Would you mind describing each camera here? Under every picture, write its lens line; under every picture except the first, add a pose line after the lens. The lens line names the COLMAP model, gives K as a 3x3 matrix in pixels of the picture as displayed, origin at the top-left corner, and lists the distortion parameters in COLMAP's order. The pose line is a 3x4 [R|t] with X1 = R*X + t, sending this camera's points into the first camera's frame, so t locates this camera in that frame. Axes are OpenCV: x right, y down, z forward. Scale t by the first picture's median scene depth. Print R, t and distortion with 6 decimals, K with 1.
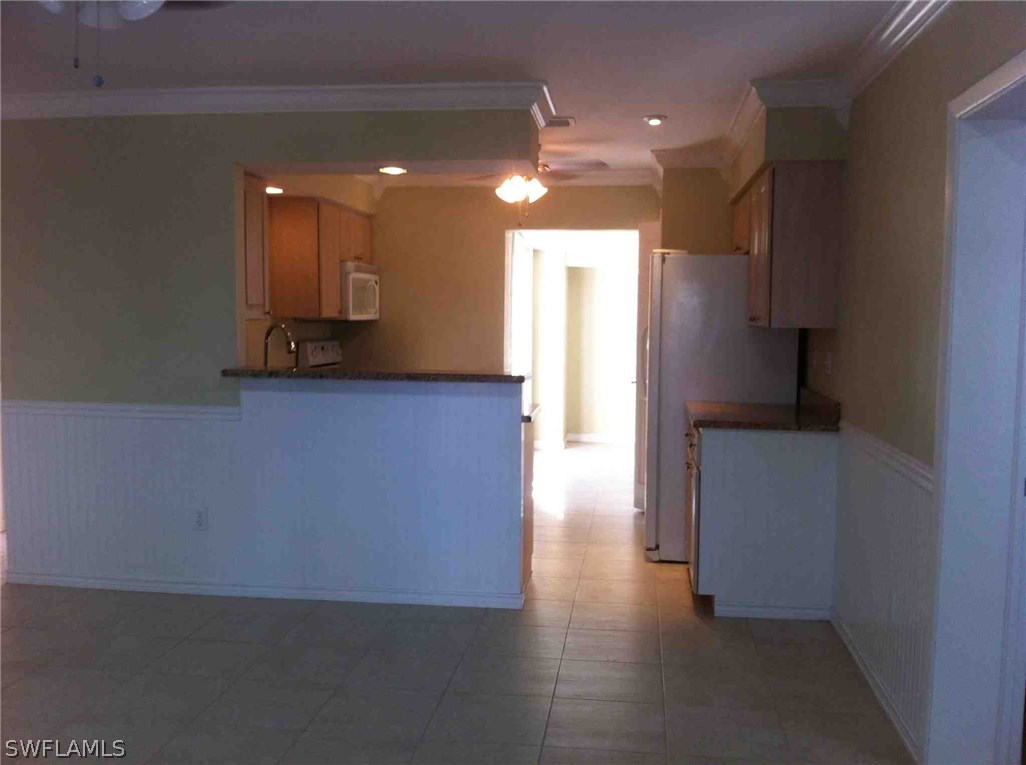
lens RADIAL K [[991.3, 0, 515.2], [0, 991.3, 386.5], [0, 0, 1]] dist [0.066861, -0.207736]
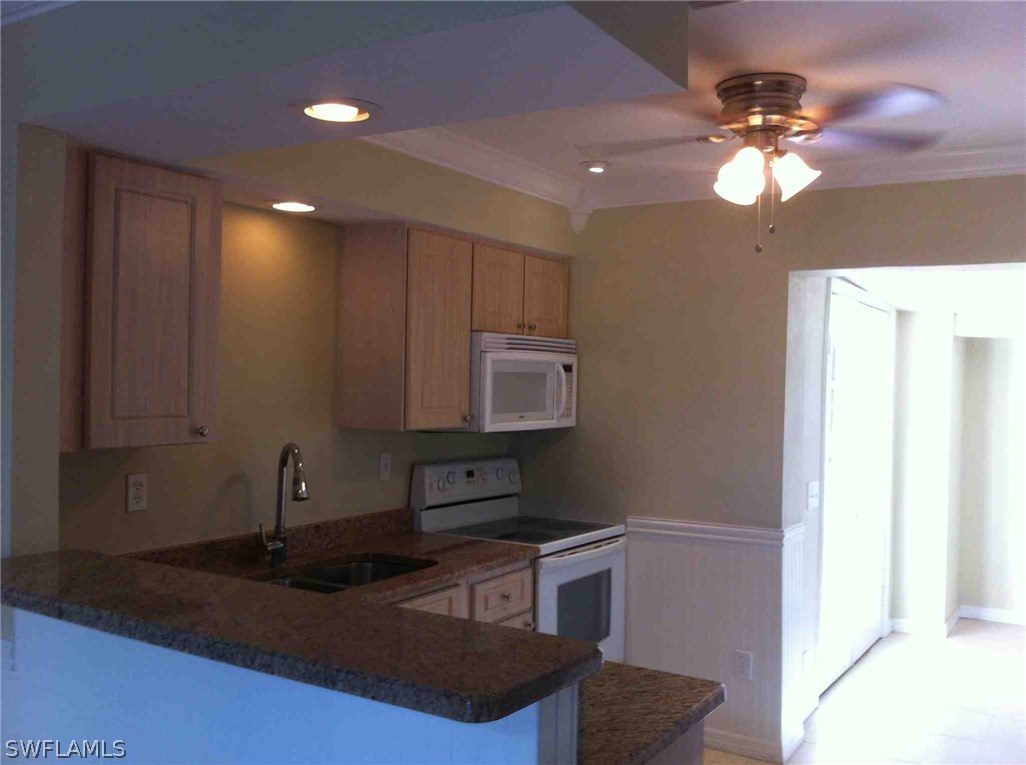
lens RADIAL K [[991.3, 0, 515.2], [0, 991.3, 386.5], [0, 0, 1]] dist [0.066861, -0.207736]
pose [[0.907994, 0.002778, -0.418974, 0.088662], [-0.036414, 0.996717, -0.072307, -0.049274], [0.417398, 0.080911, 0.905114, 0.455462]]
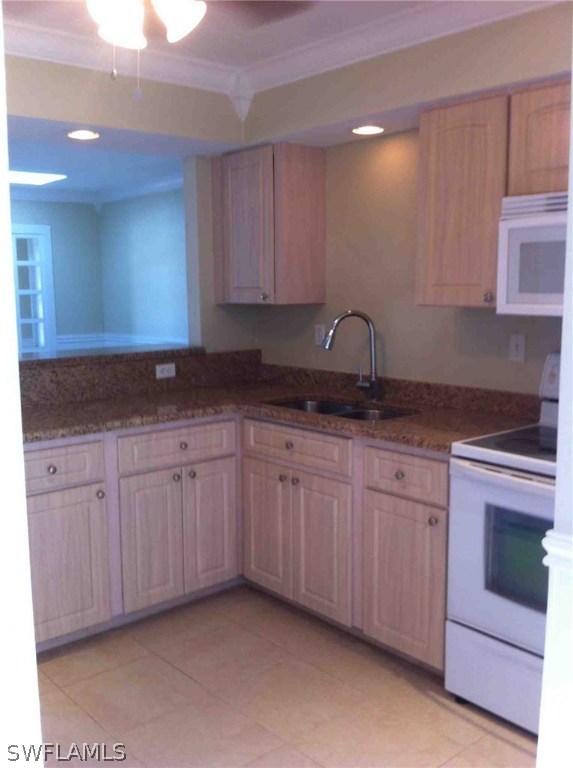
lens RADIAL K [[742.0, 0, 286.5], [0, 742.0, 384.0], [0, 0, 1]] dist [0.066861, -0.207736]
pose [[-0.662703, 0.077124, -0.744900, 0.187701], [-0.074306, 0.983002, 0.167884, -0.083220], [0.745187, 0.166608, -0.645708, 1.120190]]
